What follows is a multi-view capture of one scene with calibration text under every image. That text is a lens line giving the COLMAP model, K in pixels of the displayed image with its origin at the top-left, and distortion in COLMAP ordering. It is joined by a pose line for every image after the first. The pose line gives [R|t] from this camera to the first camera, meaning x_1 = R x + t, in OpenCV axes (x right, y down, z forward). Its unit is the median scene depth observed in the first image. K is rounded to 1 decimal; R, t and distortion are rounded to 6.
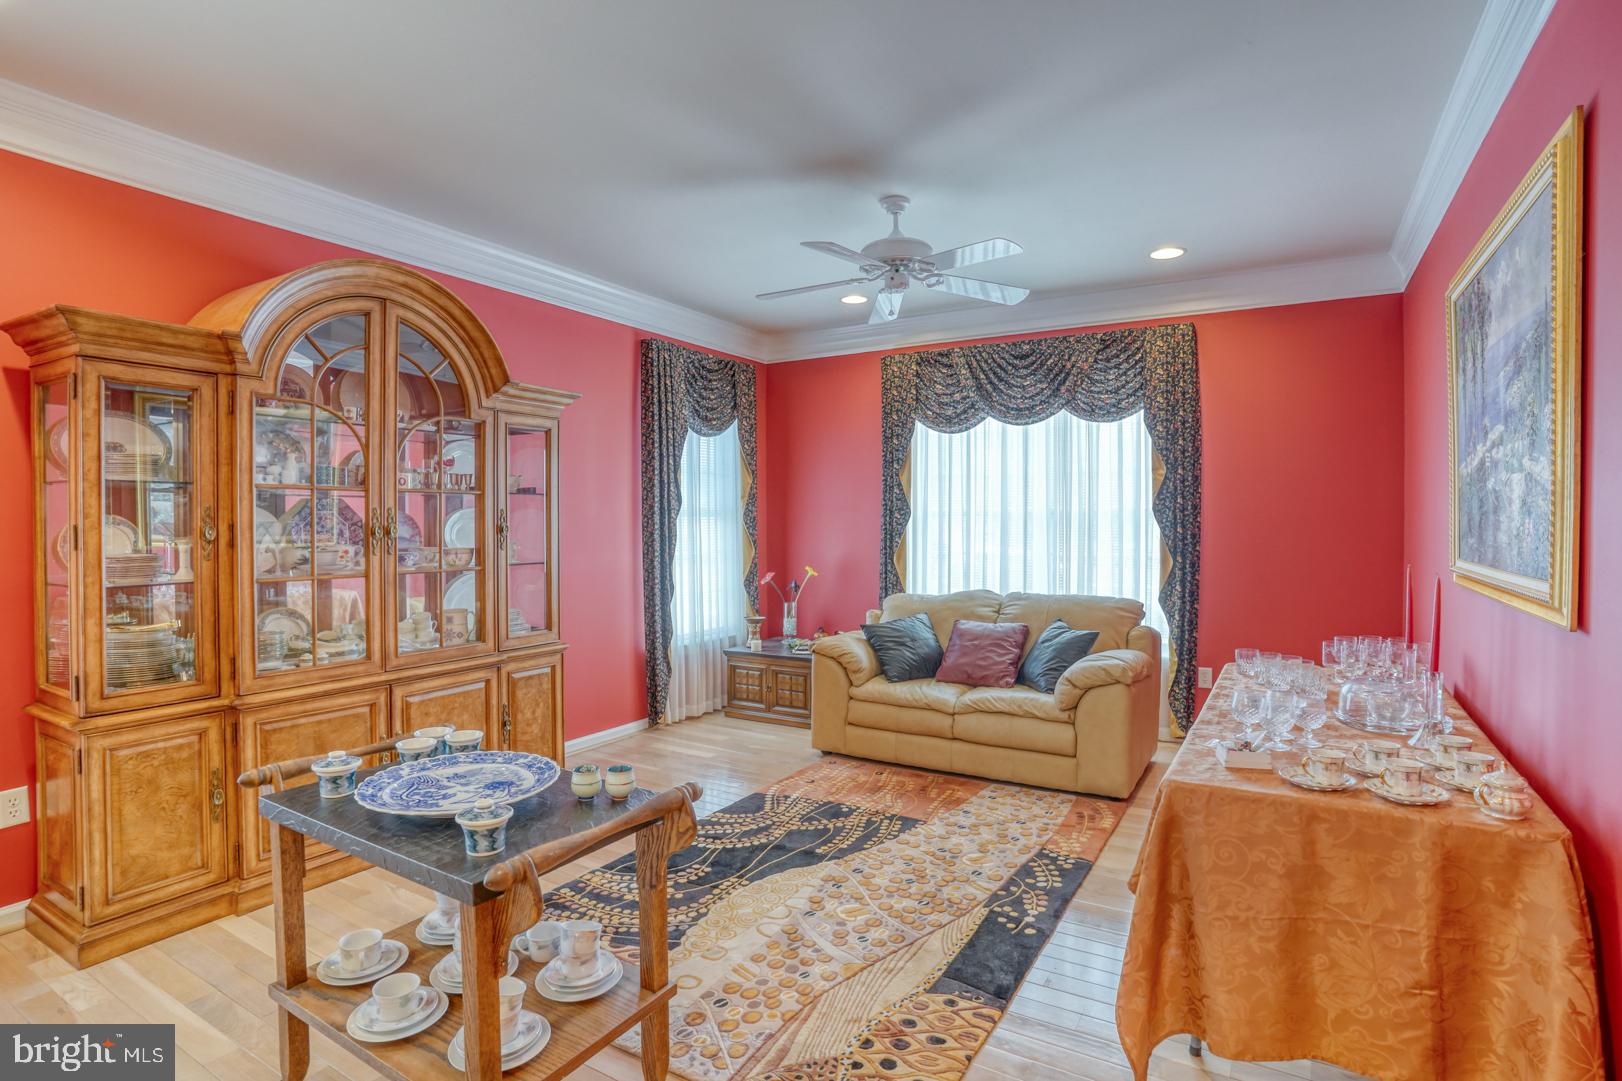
lens RADIAL K [[820.0, 0, 808.1], [0, 820.0, 515.6], [0, 0, 1]] dist [-0.053564, 0.001748]
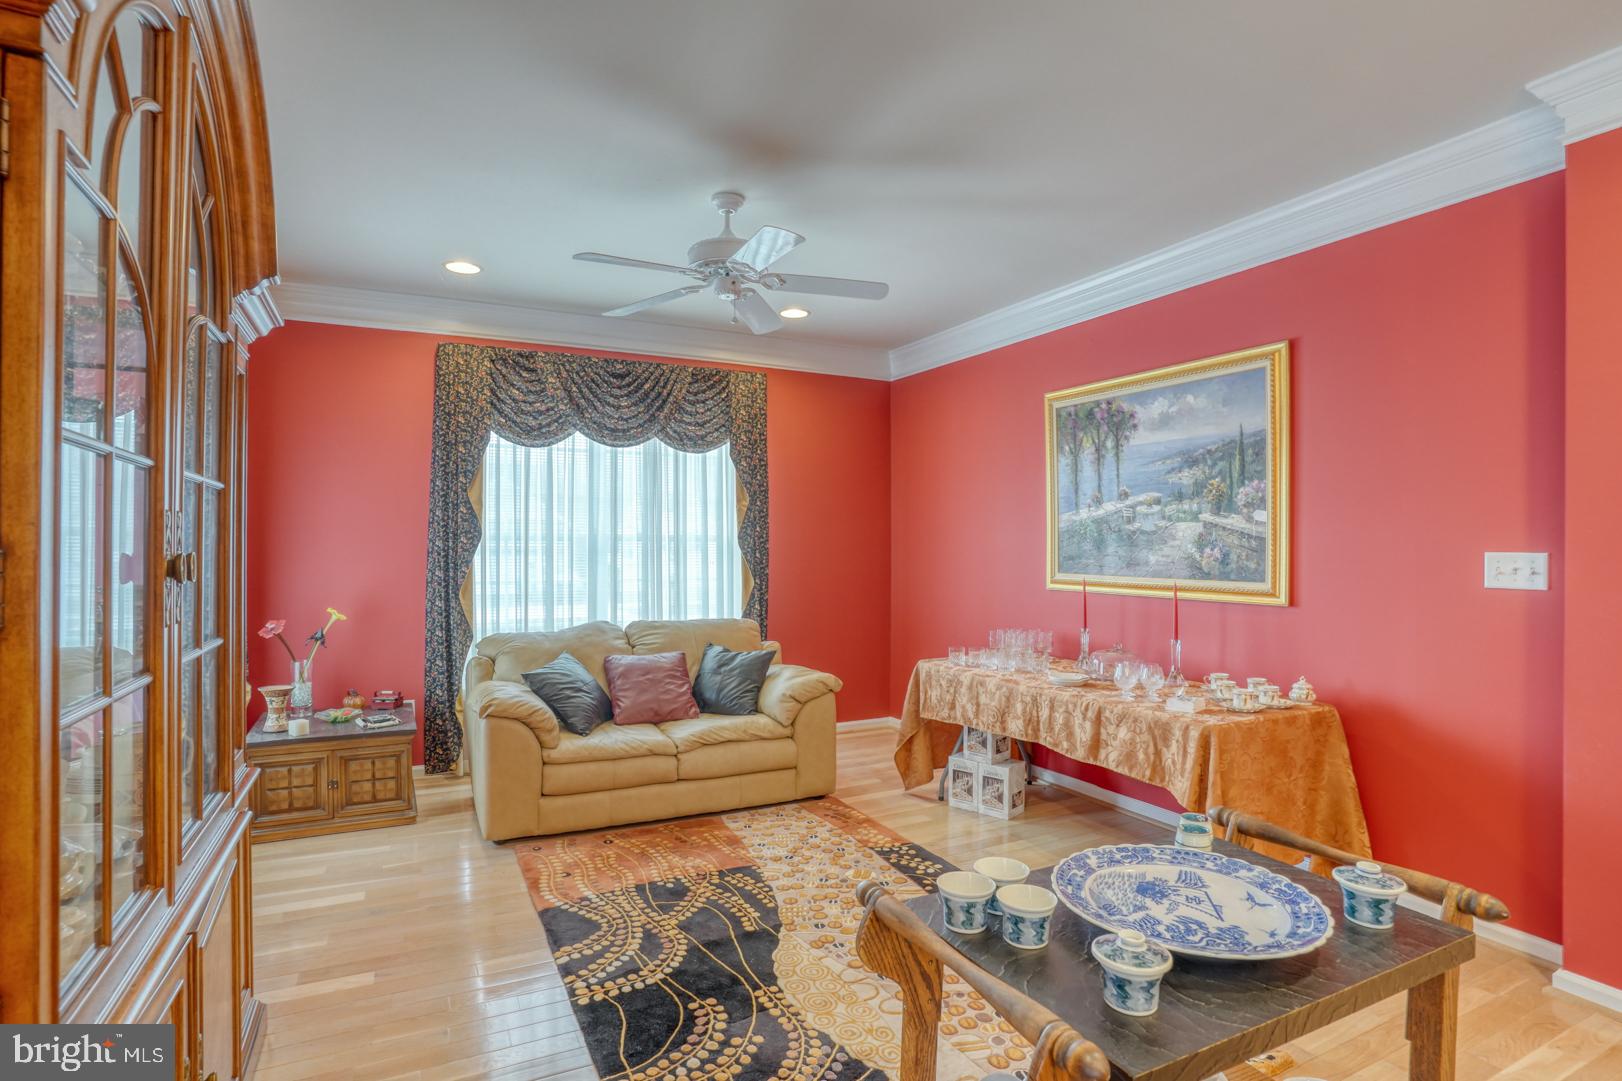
lens RADIAL K [[812.7, 0, 815.5], [0, 812.7, 530.1], [0, 0, 1]] dist [-0.073235, 0.040891]
pose [[0.538057, 0.017680, 0.842723, -0.560468], [-0.008415, 0.999843, -0.015603, -0.000243], [-0.842866, 0.001304, 0.538121, 0.398525]]
